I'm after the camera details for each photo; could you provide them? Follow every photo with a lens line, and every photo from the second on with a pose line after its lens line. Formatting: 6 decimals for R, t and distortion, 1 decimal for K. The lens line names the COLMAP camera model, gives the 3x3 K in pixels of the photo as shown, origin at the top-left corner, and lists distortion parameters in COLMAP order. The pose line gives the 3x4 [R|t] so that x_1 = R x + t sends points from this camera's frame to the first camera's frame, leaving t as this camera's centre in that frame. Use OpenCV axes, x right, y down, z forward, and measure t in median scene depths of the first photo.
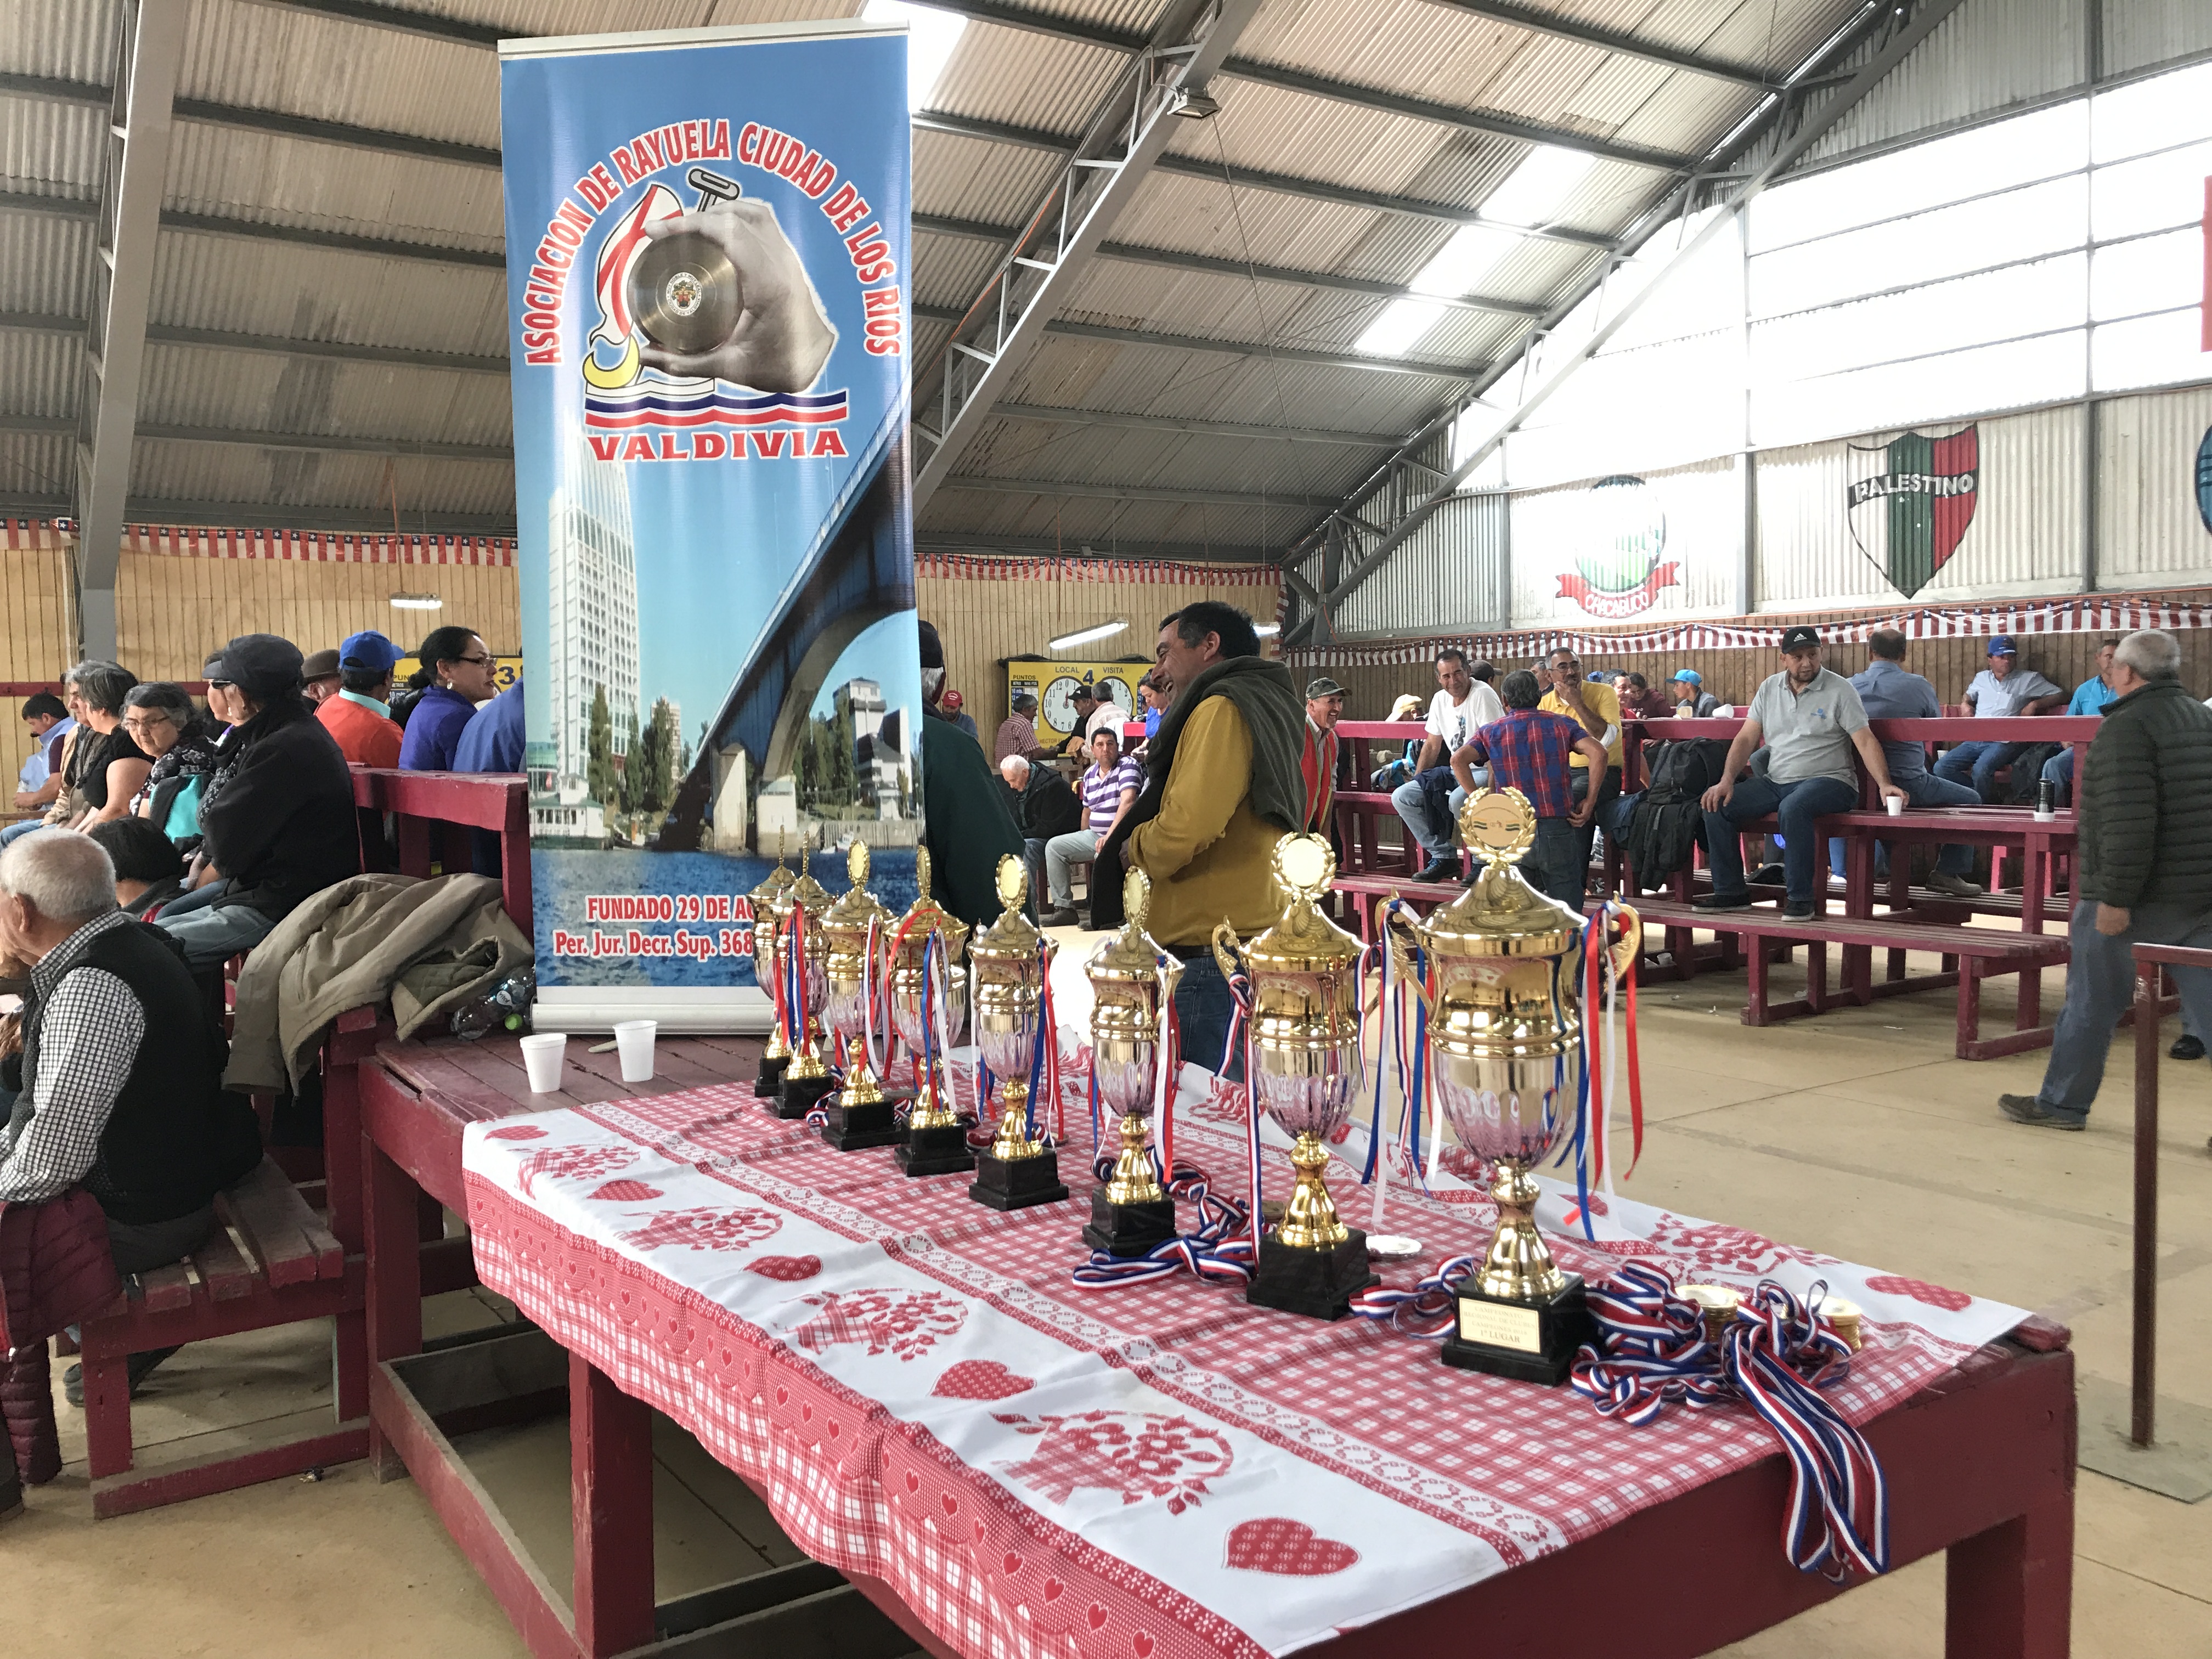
lens RADIAL K [[1806.9, 0, 1089.3], [0, 1806.9, 819.4], [0, 0, 1]] dist [0.046968, -0.067033]
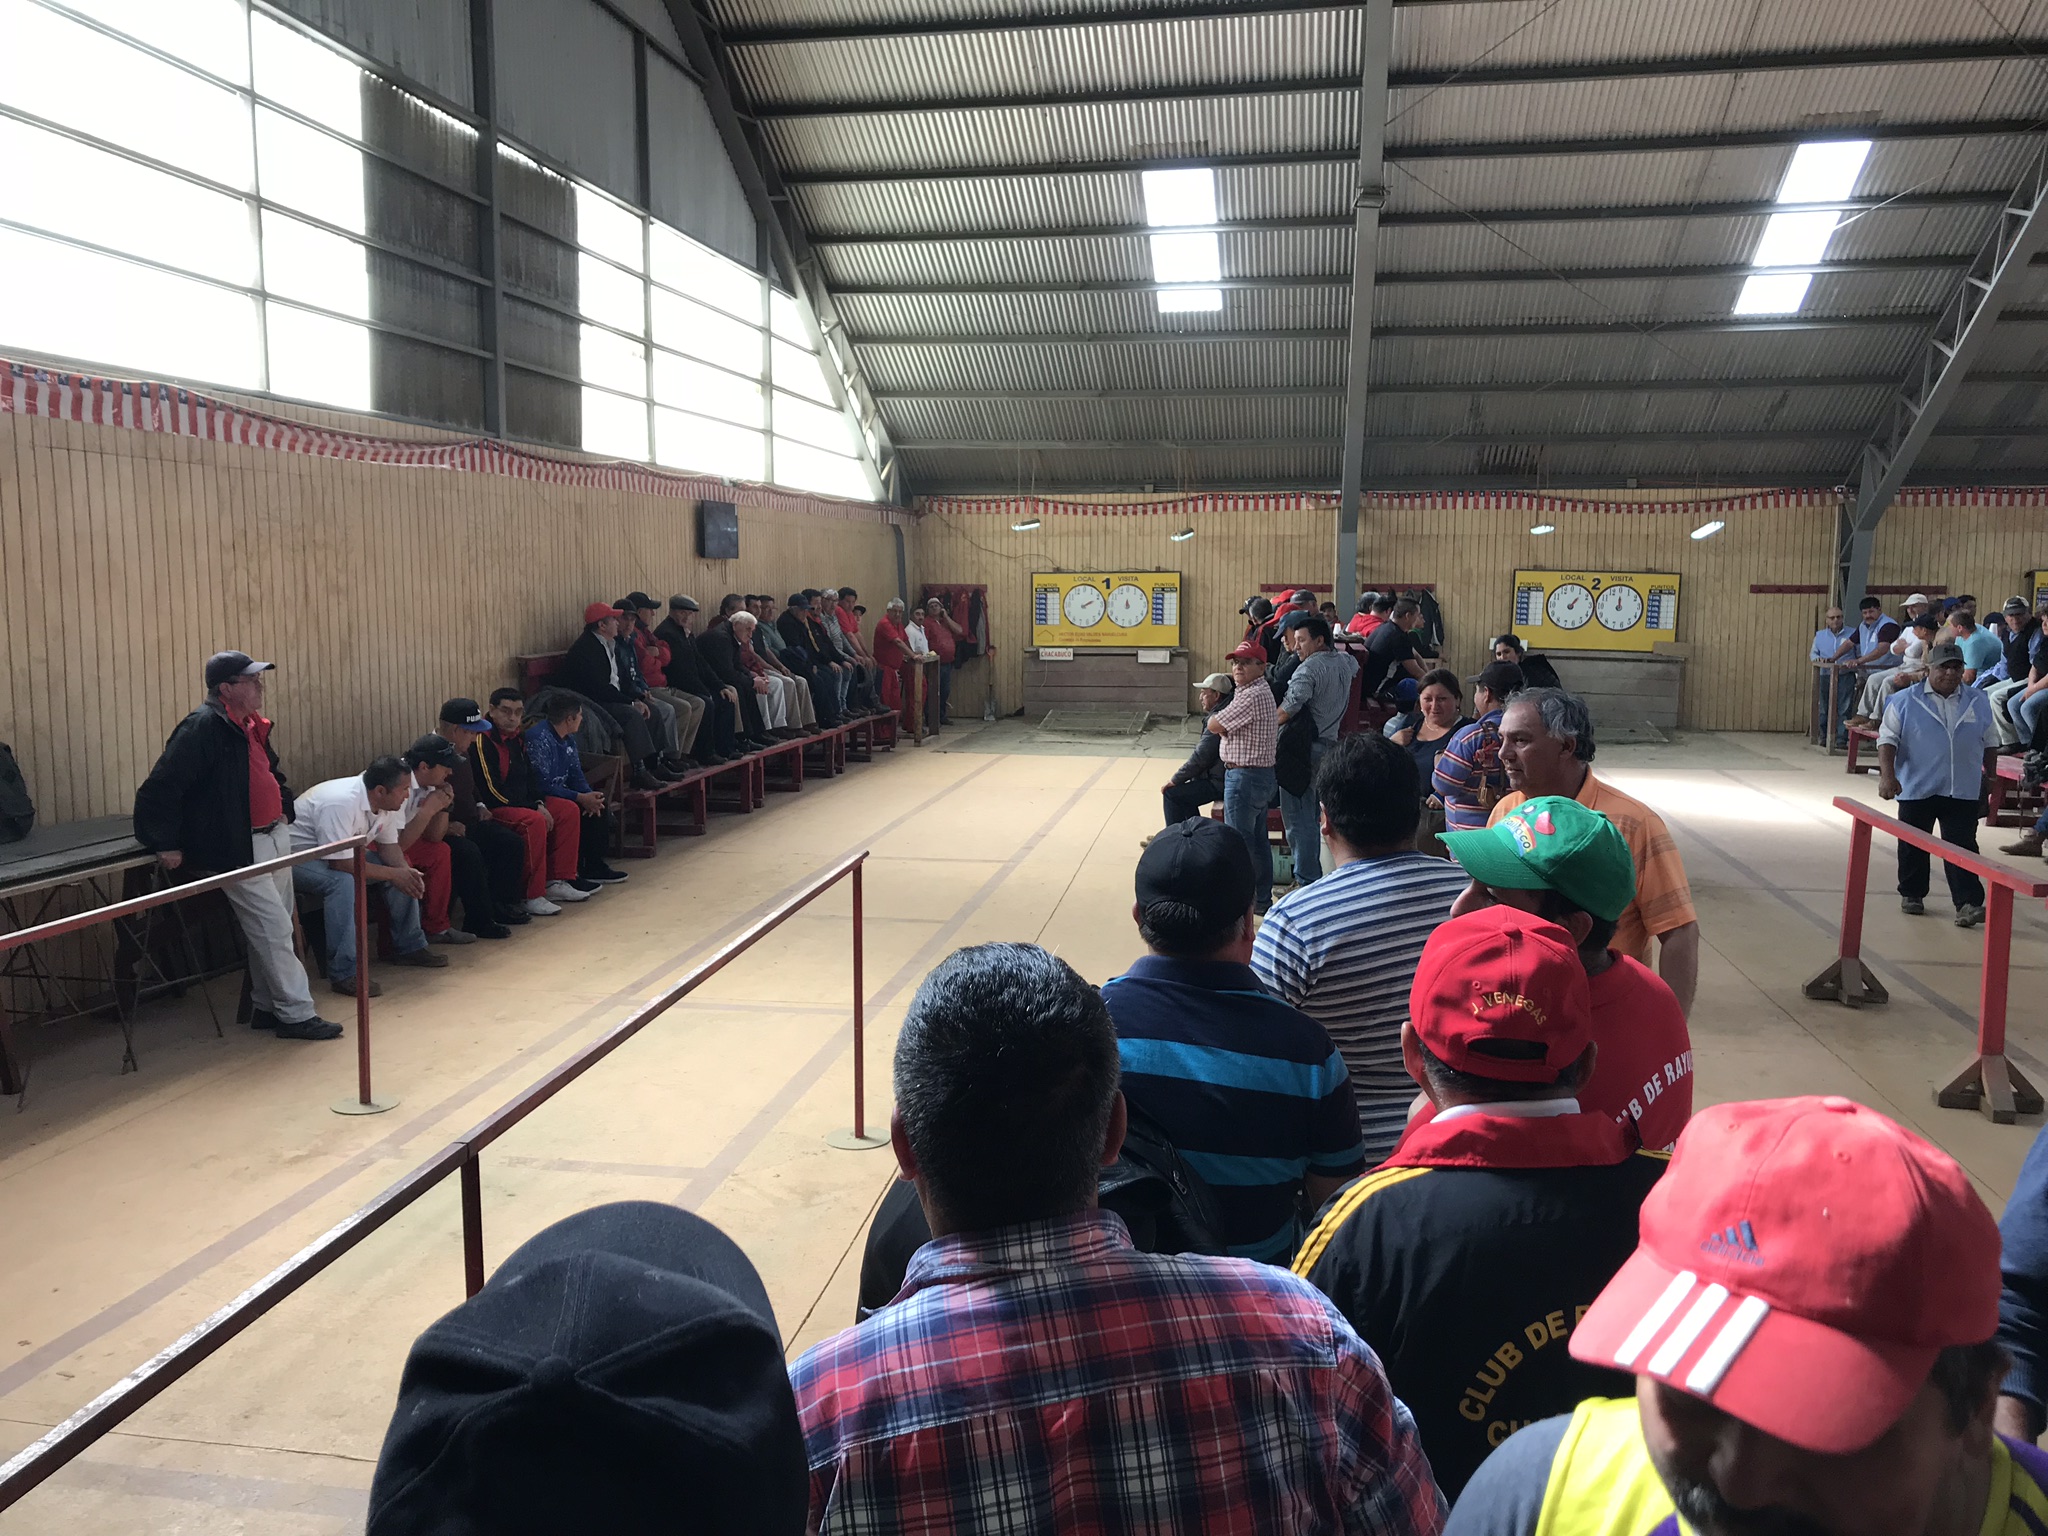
lens RADIAL K [[1672.9, 0, 1020.3], [0, 1672.9, 776.7], [0, 0, 1]] dist [0.046968, -0.067033]
pose [[0.710988, 0.104697, -0.695366, -0.003087], [-0.060290, 0.994289, 0.088060, 0.007104], [0.700614, -0.020686, 0.713240, -0.599146]]
